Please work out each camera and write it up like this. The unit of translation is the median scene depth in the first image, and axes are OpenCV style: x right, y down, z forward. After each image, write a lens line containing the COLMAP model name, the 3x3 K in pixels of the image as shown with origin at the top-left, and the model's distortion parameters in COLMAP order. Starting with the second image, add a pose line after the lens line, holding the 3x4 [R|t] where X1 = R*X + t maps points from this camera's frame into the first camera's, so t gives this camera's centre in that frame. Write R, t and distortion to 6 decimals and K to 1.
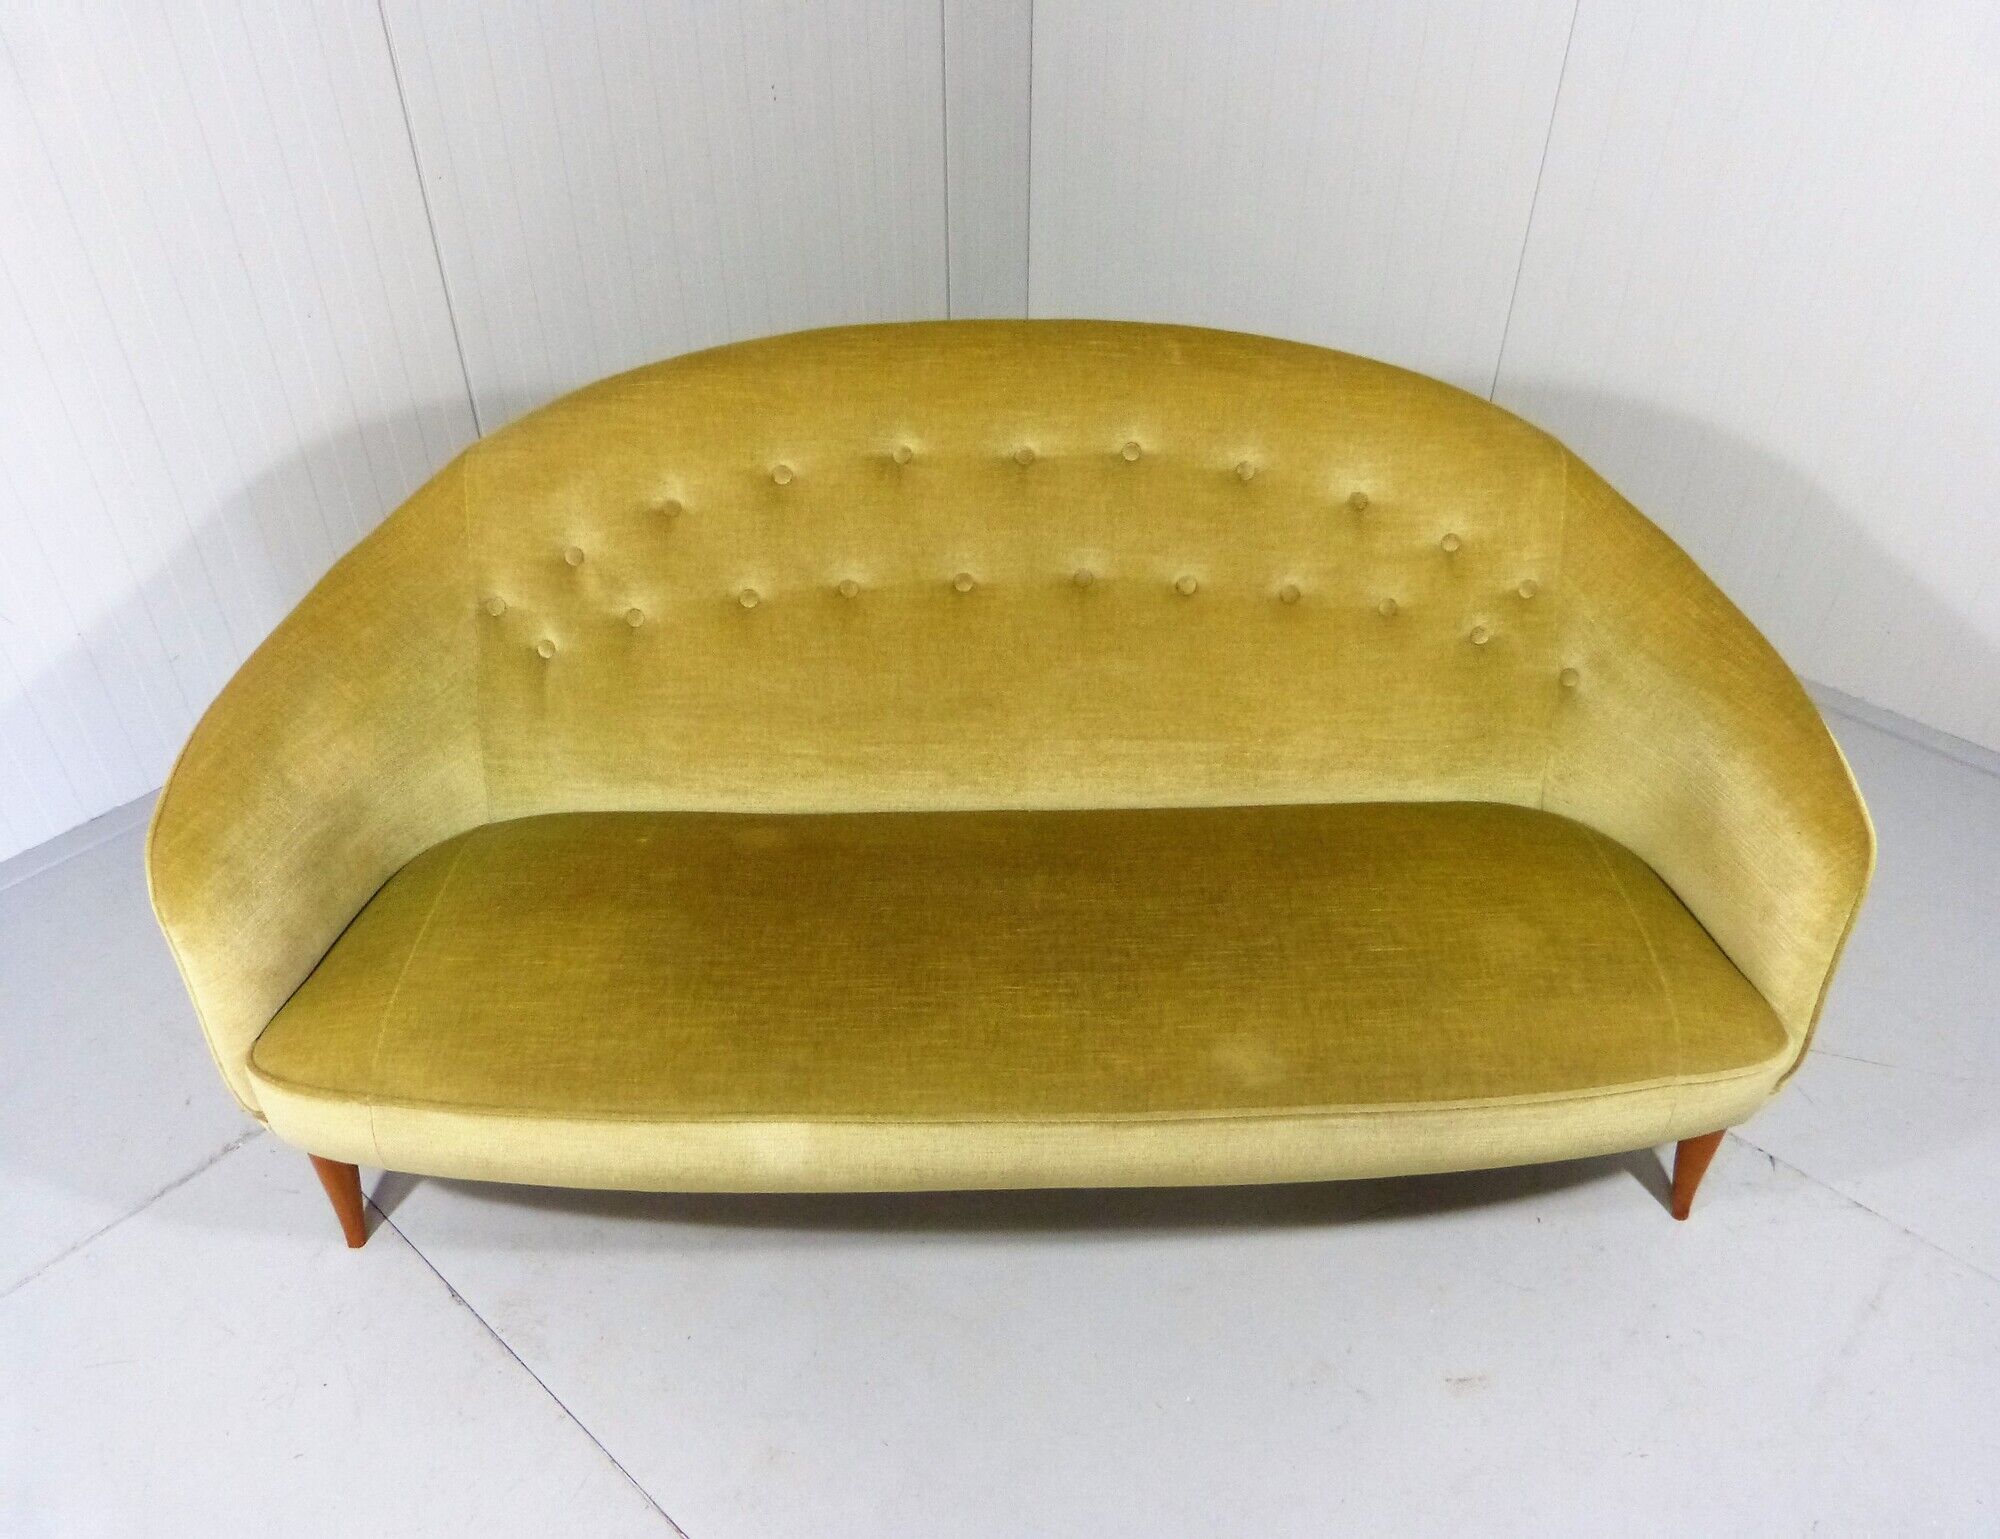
lens RADIAL K [[1543.1, 0, 1007.4], [0, 1543.1, 774.1], [0, 0, 1]] dist [-0.014002, 0.002505]
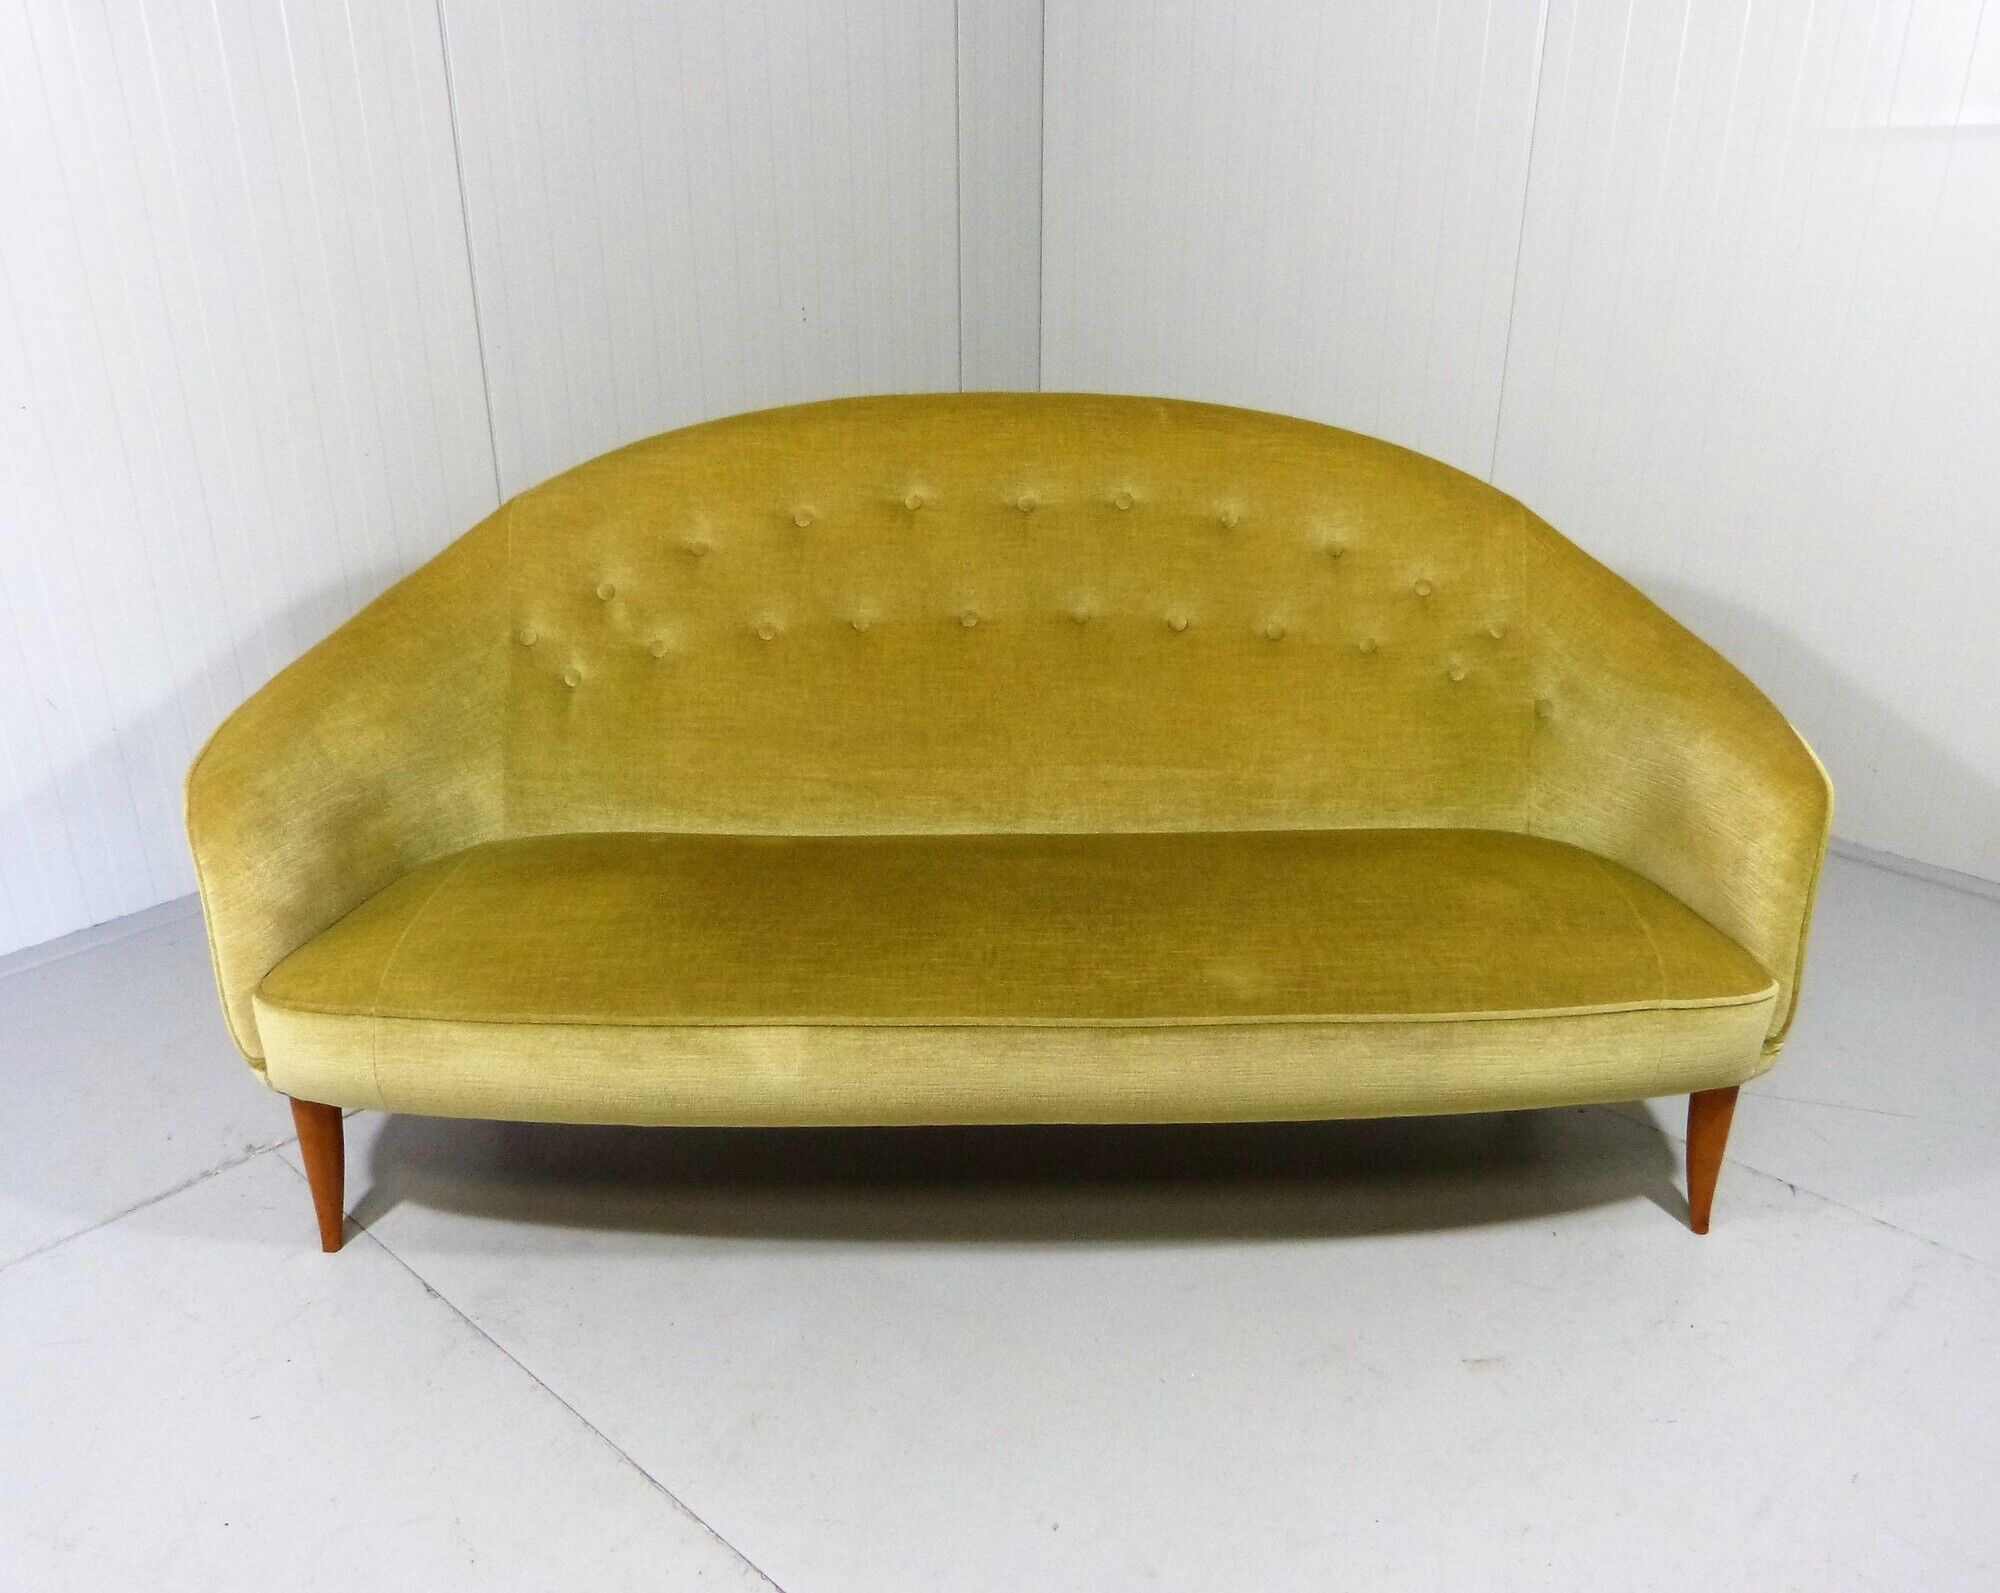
lens RADIAL K [[1651.1, 0, 1032.8], [0, 1651.1, 808.4], [0, 0, 1]] dist [-0.014108, -0.005209]
pose [[0.999991, 0.002718, 0.003179, 0.012862], [-0.001802, 0.965887, -0.258957, 0.302763], [-0.003774, 0.258949, 0.965884, -0.070271]]
